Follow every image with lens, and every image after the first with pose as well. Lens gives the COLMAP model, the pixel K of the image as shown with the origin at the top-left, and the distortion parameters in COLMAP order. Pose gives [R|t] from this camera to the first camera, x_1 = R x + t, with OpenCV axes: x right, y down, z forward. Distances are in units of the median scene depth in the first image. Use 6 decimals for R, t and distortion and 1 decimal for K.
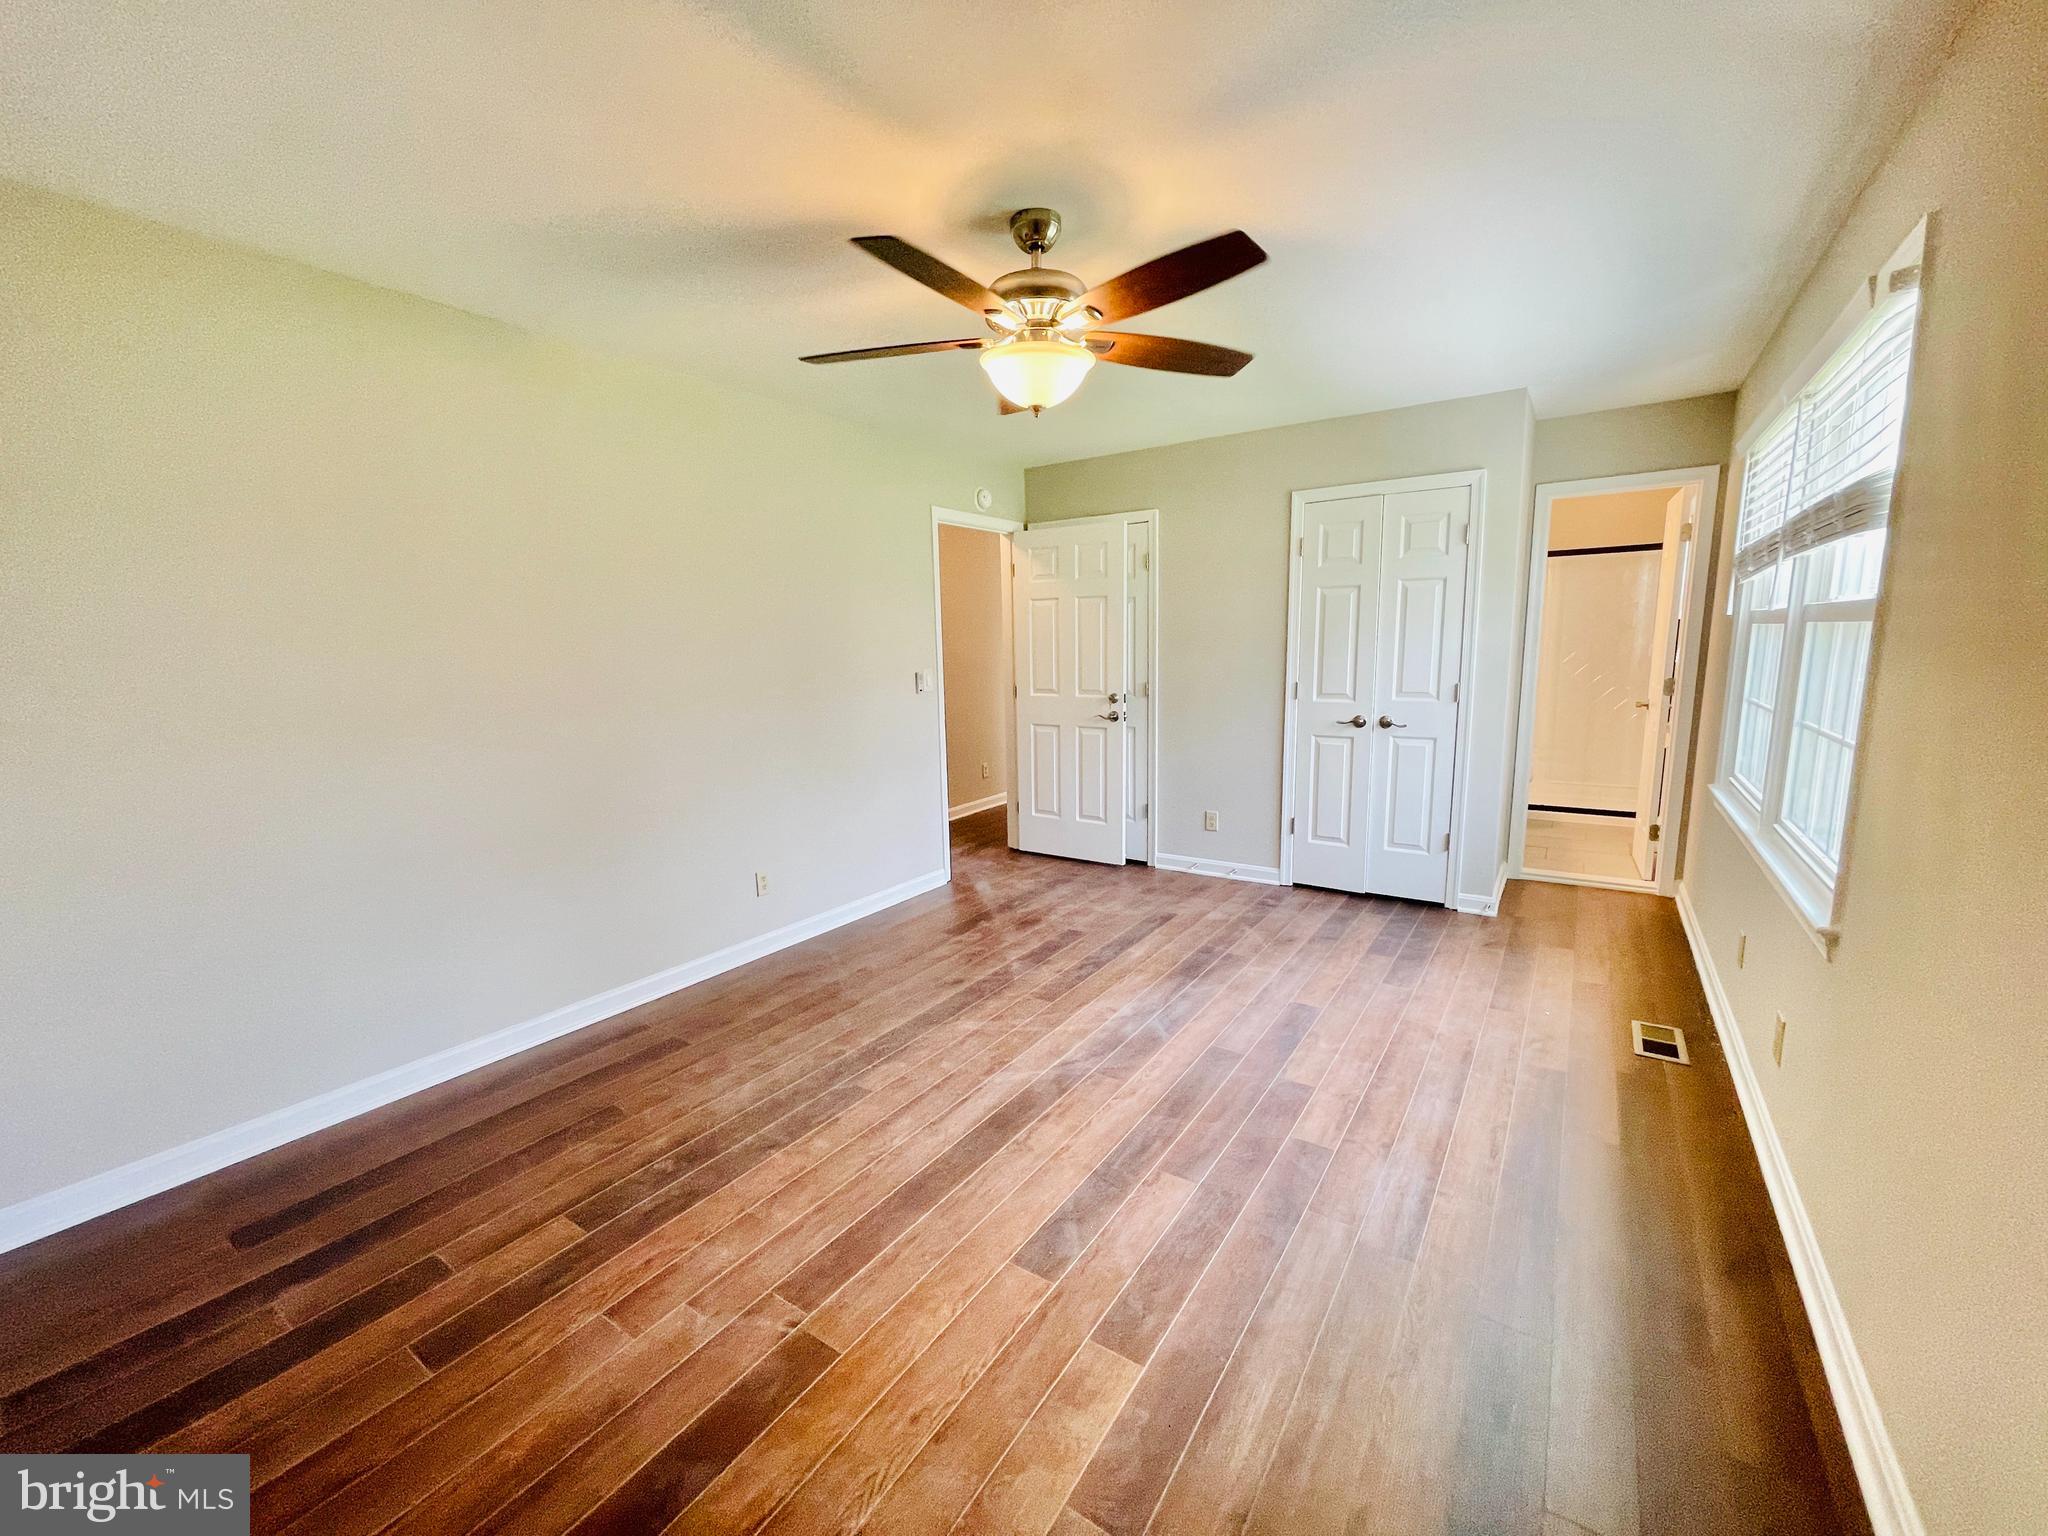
lens RADIAL K [[825.5, 0, 1014.3], [0, 825.5, 778.0], [0, 0, 1]] dist [0.001178, 0.000025]
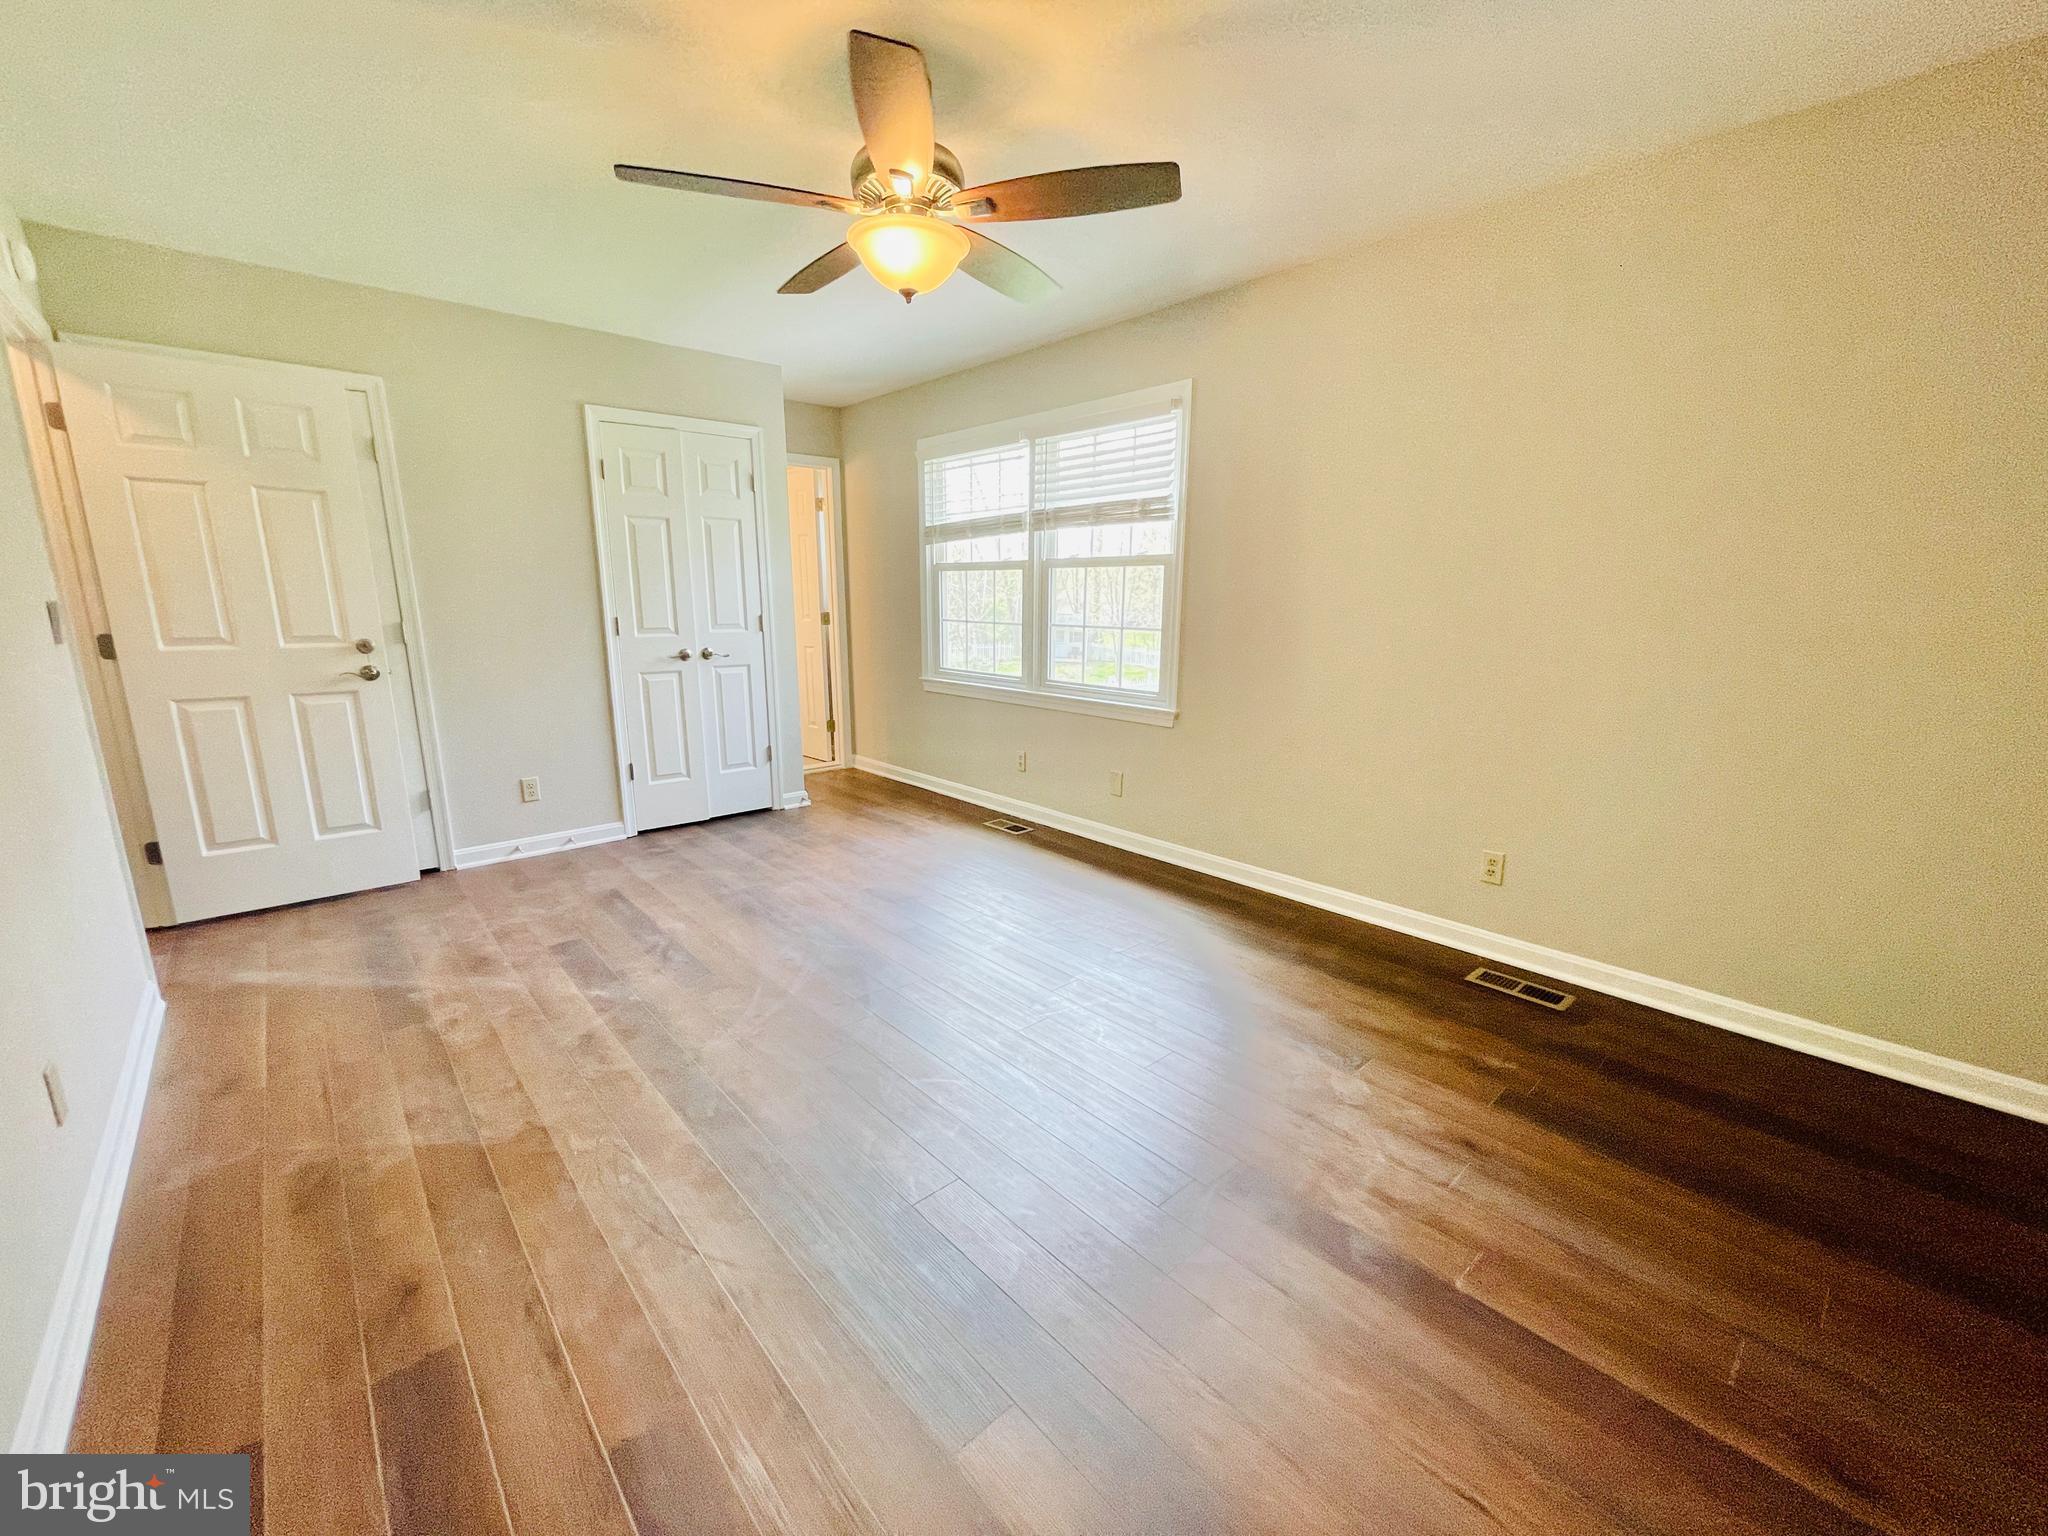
lens RADIAL K [[825.5, 0, 1014.3], [0, 825.5, 778.0], [0, 0, 1]] dist [0.001178, 0.000025]
pose [[0.241561, -0.191324, 0.951338, -0.587747], [0.149298, 0.976026, 0.158380, -0.024811], [-0.958832, 0.103775, 0.264334, 0.429435]]
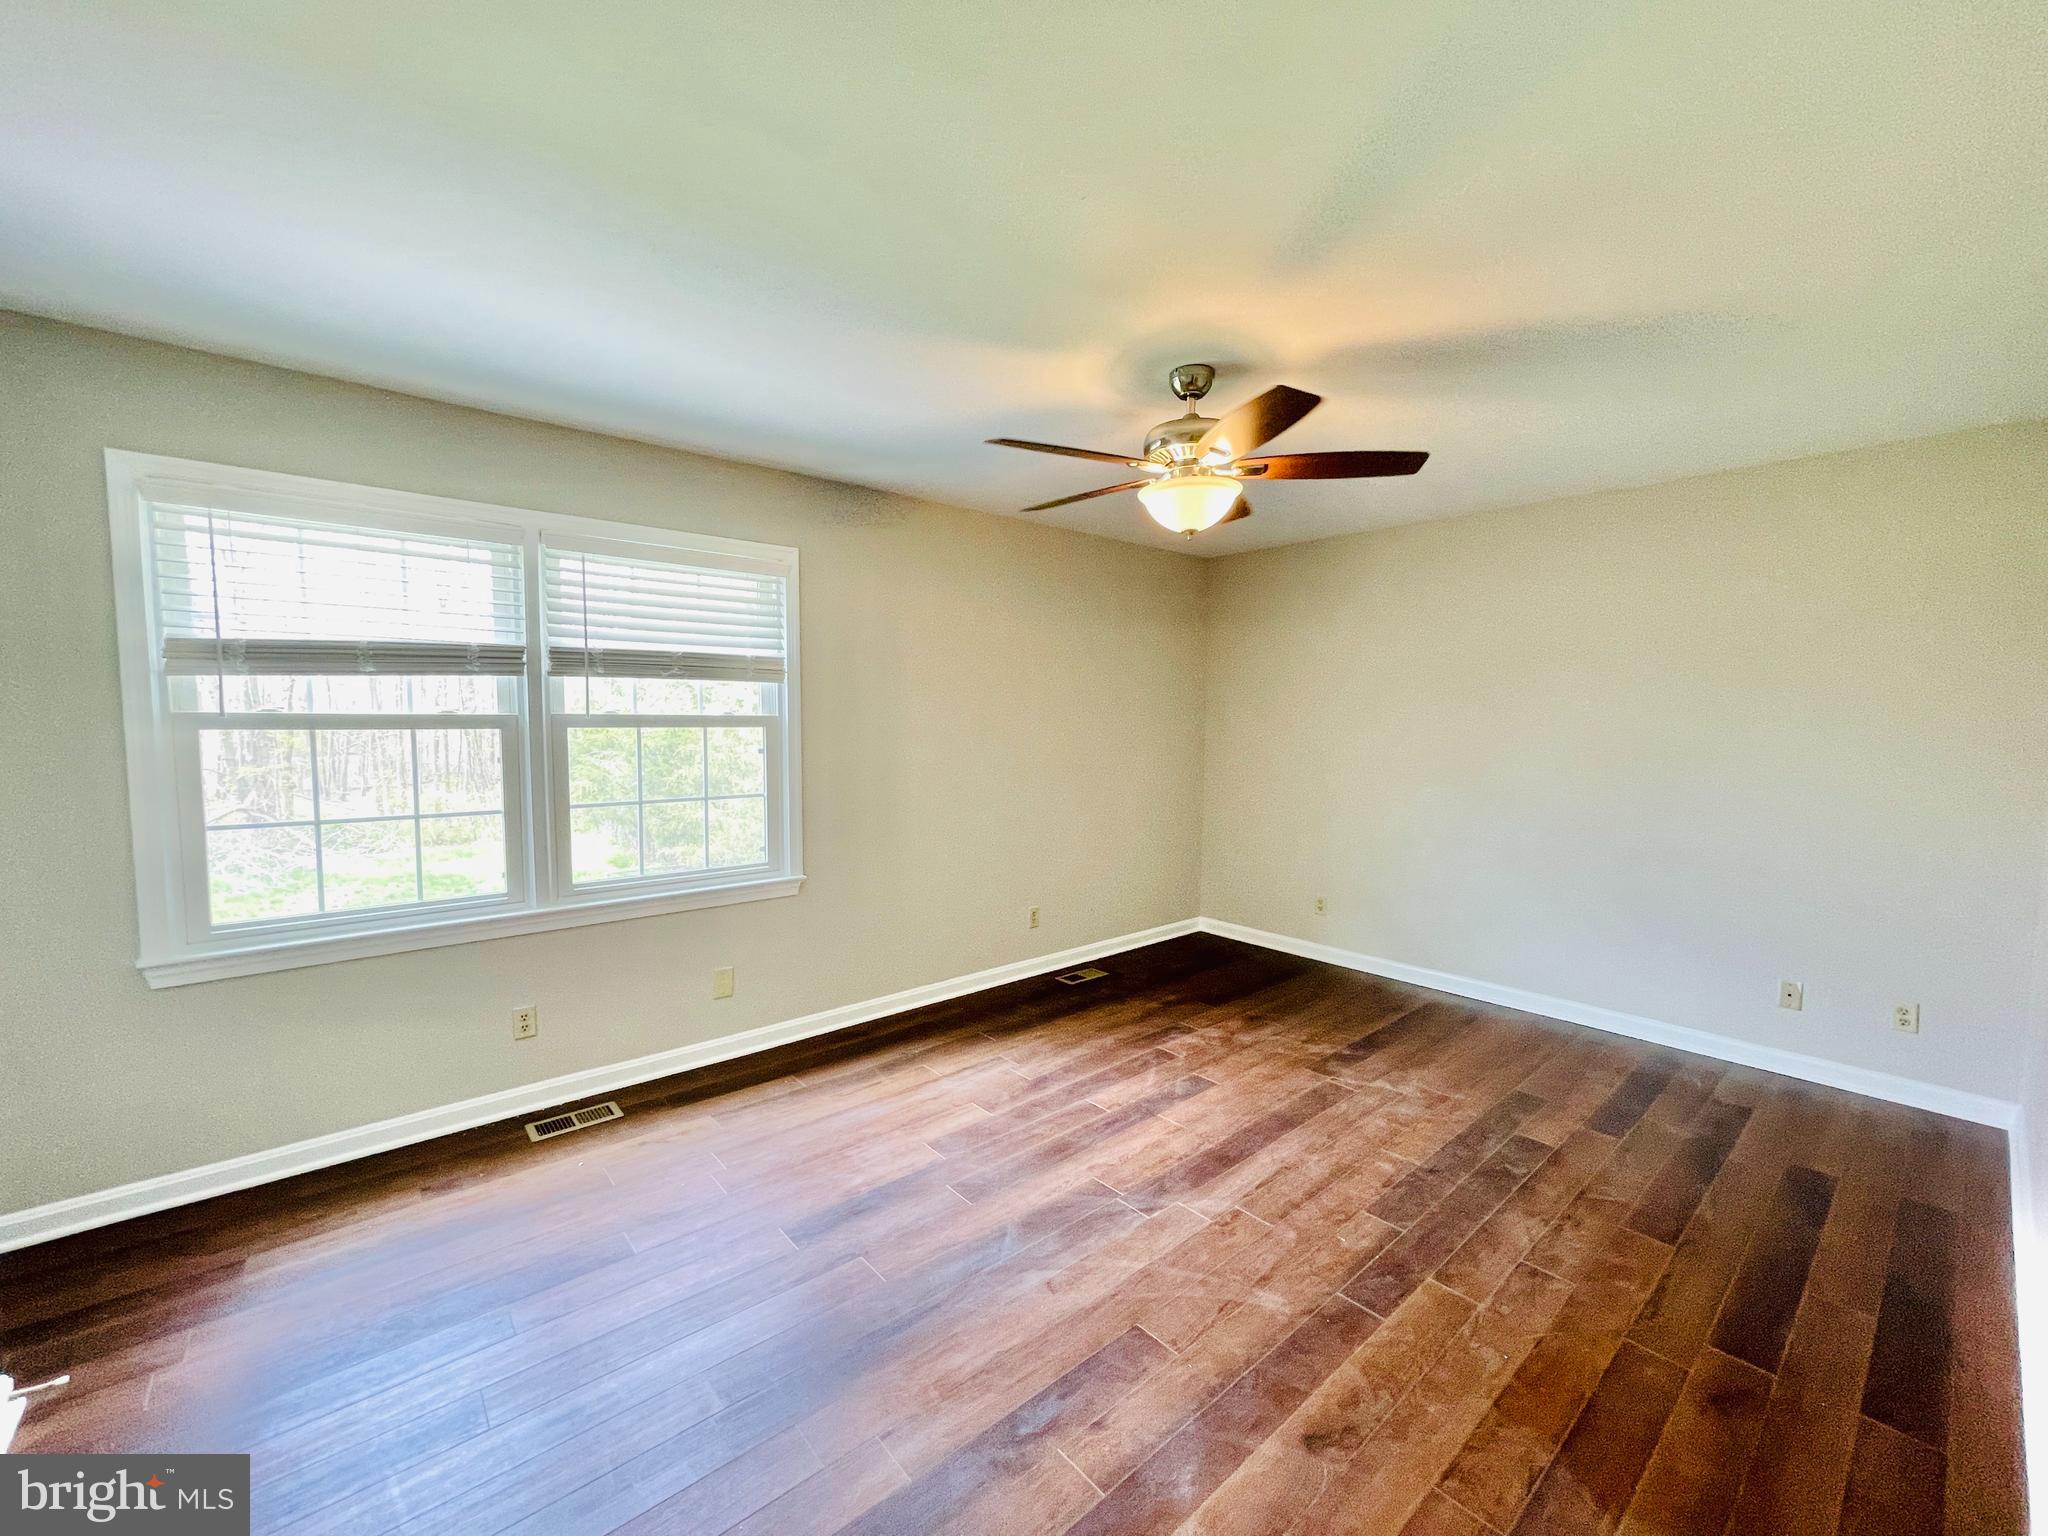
lens RADIAL K [[825.5, 0, 1014.3], [0, 825.5, 778.0], [0, 0, 1]] dist [0.001178, 0.000025]
pose [[-0.964604, -0.003500, 0.263679, -0.024639], [0.058381, 0.972265, 0.226477, -0.242660], [-0.257159, 0.233855, -0.937647, 1.363764]]
